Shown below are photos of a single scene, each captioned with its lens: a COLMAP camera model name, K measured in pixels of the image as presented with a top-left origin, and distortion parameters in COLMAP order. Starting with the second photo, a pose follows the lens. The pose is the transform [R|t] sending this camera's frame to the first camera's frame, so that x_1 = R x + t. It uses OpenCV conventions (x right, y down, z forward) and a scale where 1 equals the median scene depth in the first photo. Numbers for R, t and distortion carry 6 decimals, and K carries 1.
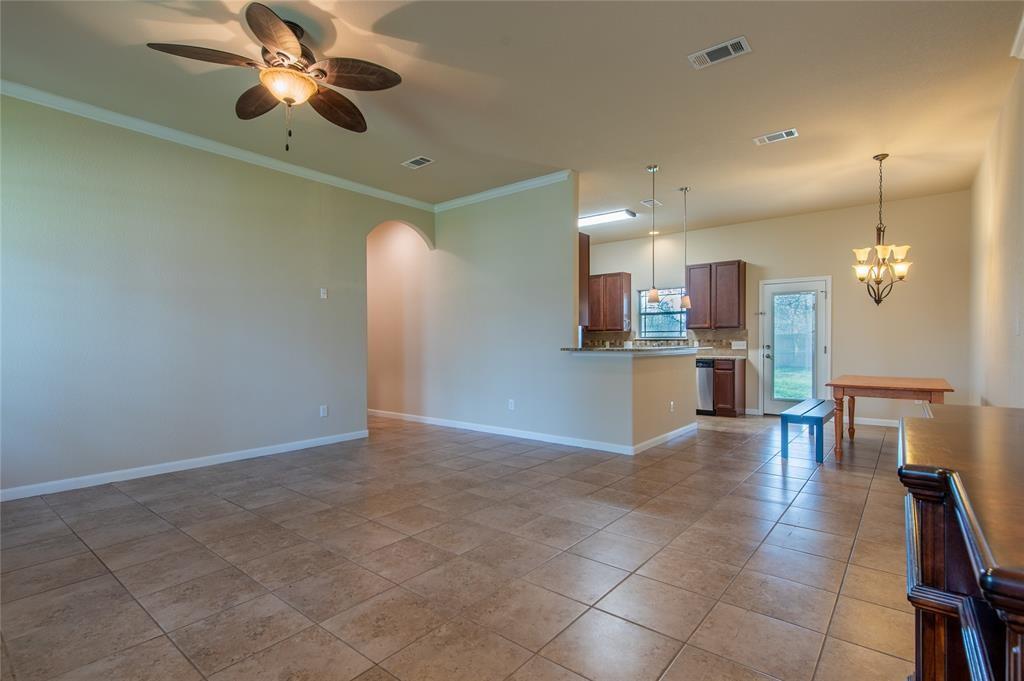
lens RADIAL K [[498.5, 0, 496.2], [0, 498.5, 343.8], [0, 0, 1]] dist [0.014328, -0.000450]
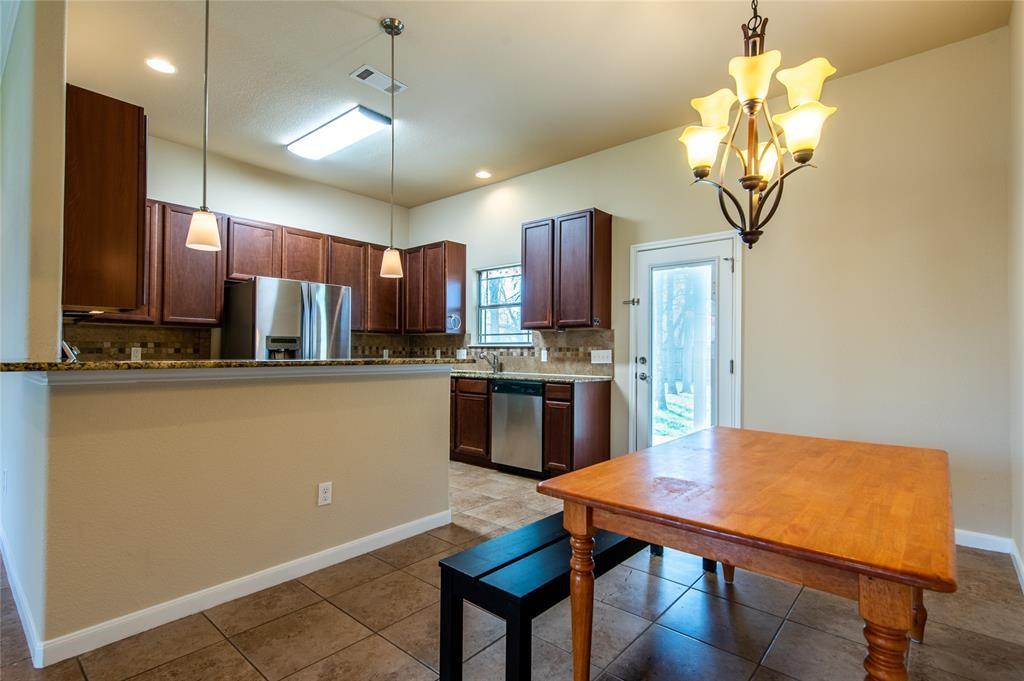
lens RADIAL K [[498.5, 0, 496.2], [0, 498.5, 343.8], [0, 0, 1]] dist [0.014328, -0.000450]
pose [[0.999538, 0.008596, -0.029156, 0.377362], [-0.009153, 0.999777, -0.019006, -0.000274], [0.028986, 0.019264, 0.999394, 0.410339]]
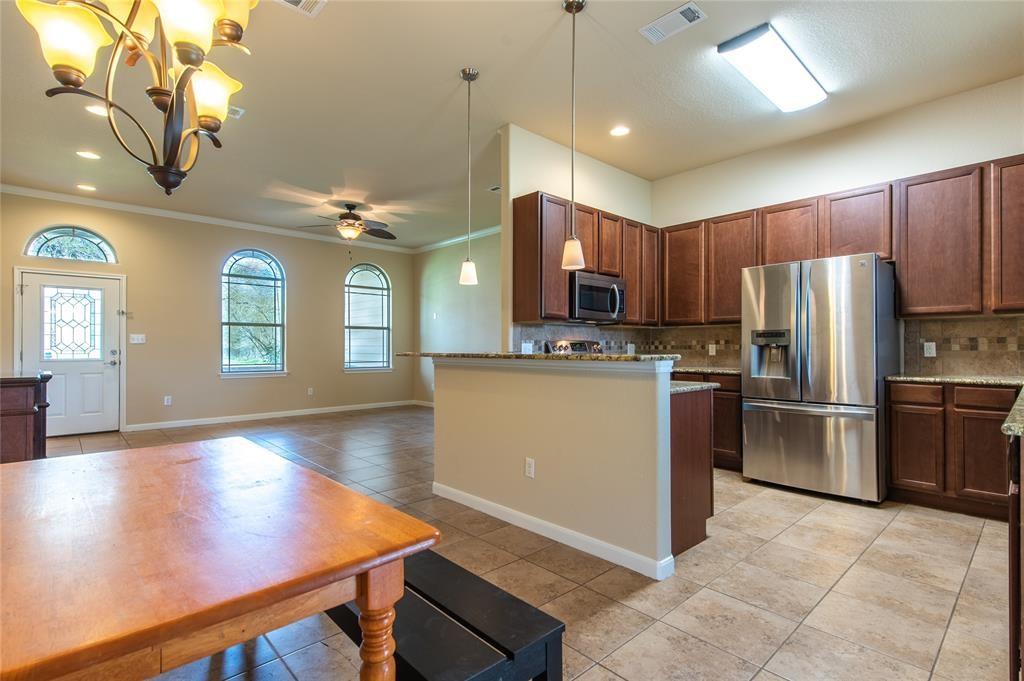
lens RADIAL K [[481.9, 0, 512.0], [0, 481.9, 340.5], [0, 0, 1]] dist [-0.000277, 0.000016]
pose [[-0.127719, -0.011160, -0.991748, 0.626317], [-0.001570, 0.999938, -0.011050, -0.000982], [0.991809, 0.000146, -0.127728, 0.769262]]
